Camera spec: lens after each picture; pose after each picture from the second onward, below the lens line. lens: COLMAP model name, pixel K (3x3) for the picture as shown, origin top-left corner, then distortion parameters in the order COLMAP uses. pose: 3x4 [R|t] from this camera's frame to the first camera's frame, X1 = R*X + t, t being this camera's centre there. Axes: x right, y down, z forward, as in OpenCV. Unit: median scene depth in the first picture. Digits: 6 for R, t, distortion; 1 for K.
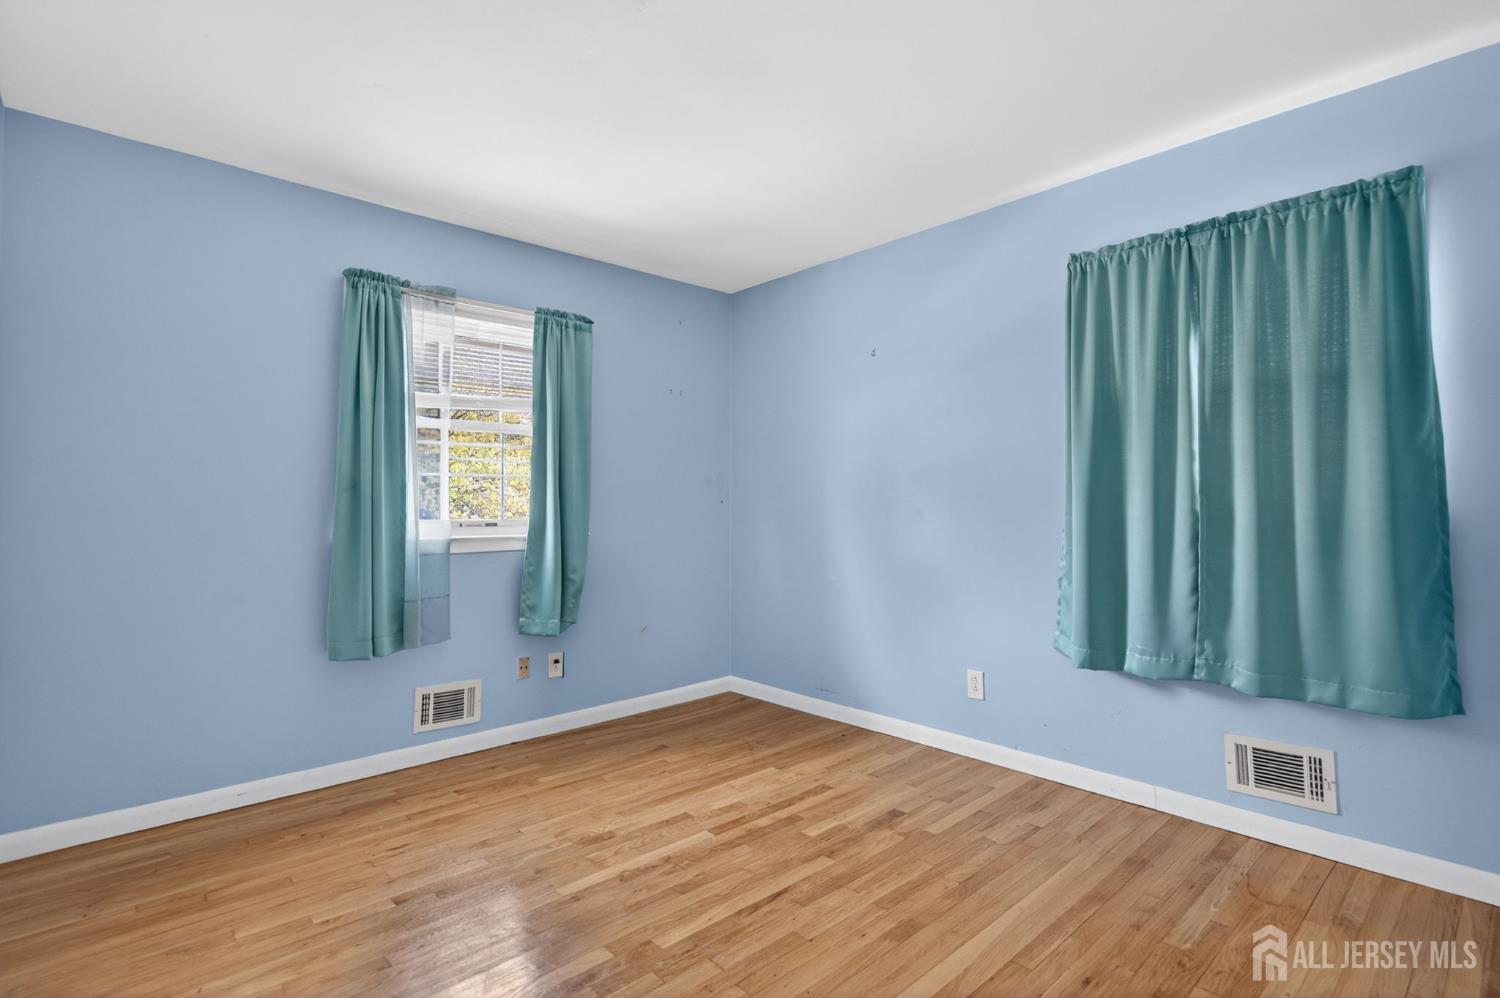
lens RADIAL K [[739.7, 0, 754.4], [0, 739.7, 494.2], [0, 0, 1]] dist [0.001511, -0.000125]
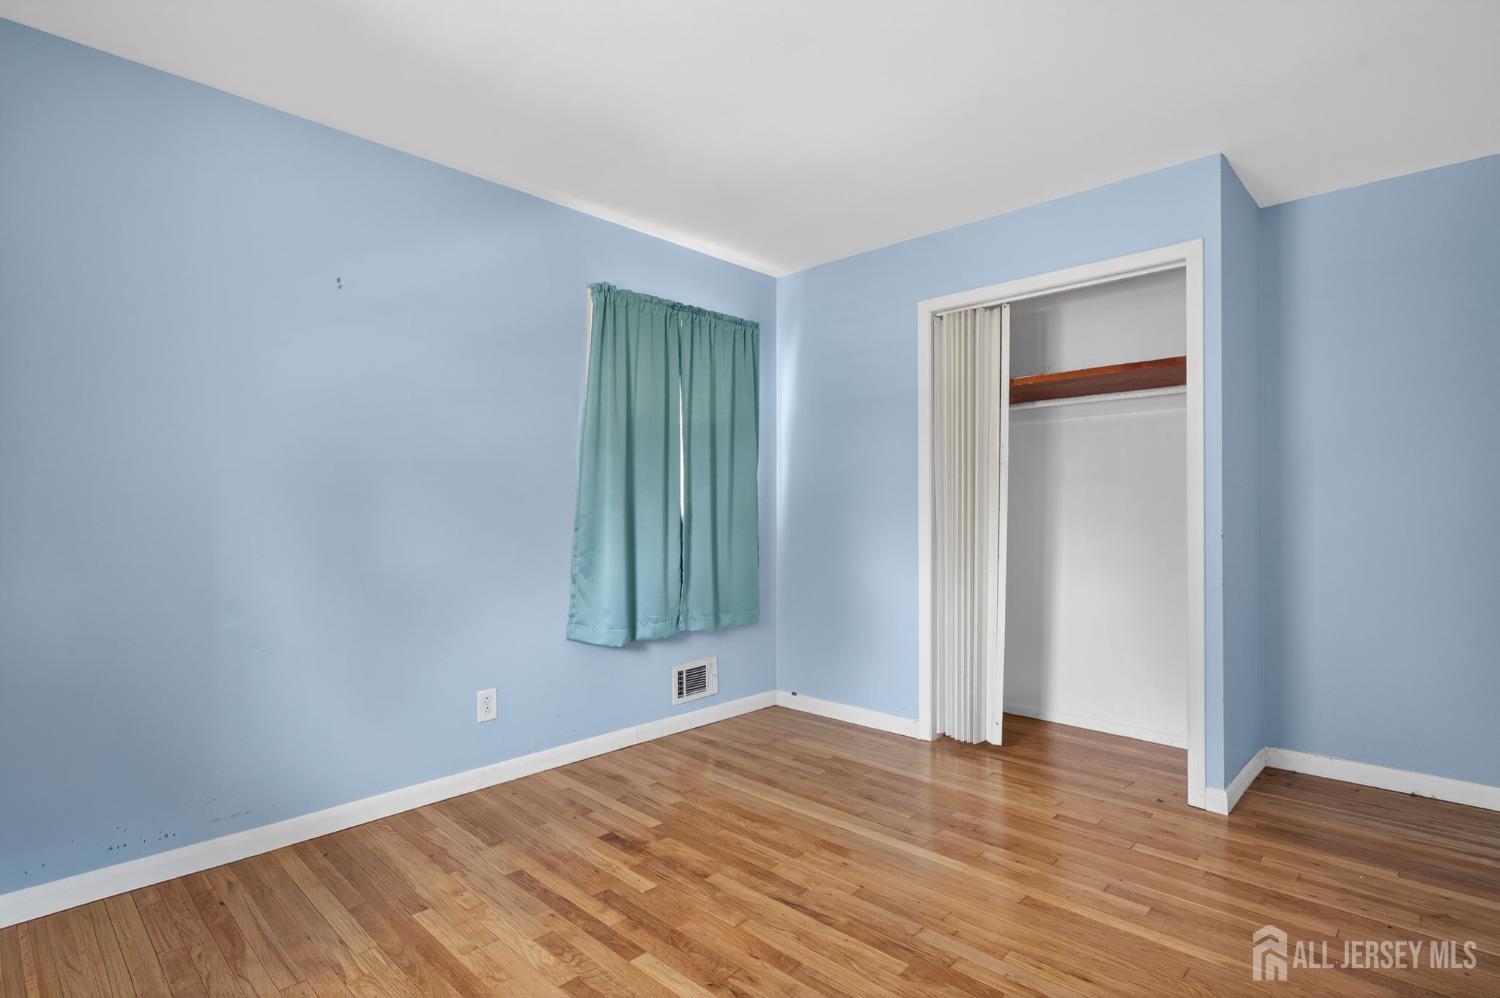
lens RADIAL K [[739.7, 0, 753.5], [0, 739.7, 508.3], [0, 0, 1]] dist [0.001511, -0.000125]
pose [[-0.070892, 0.000932, 0.997484, -0.766808], [-0.016627, 0.999860, -0.002116, 0.018076], [-0.997345, -0.016736, -0.070867, 0.916867]]
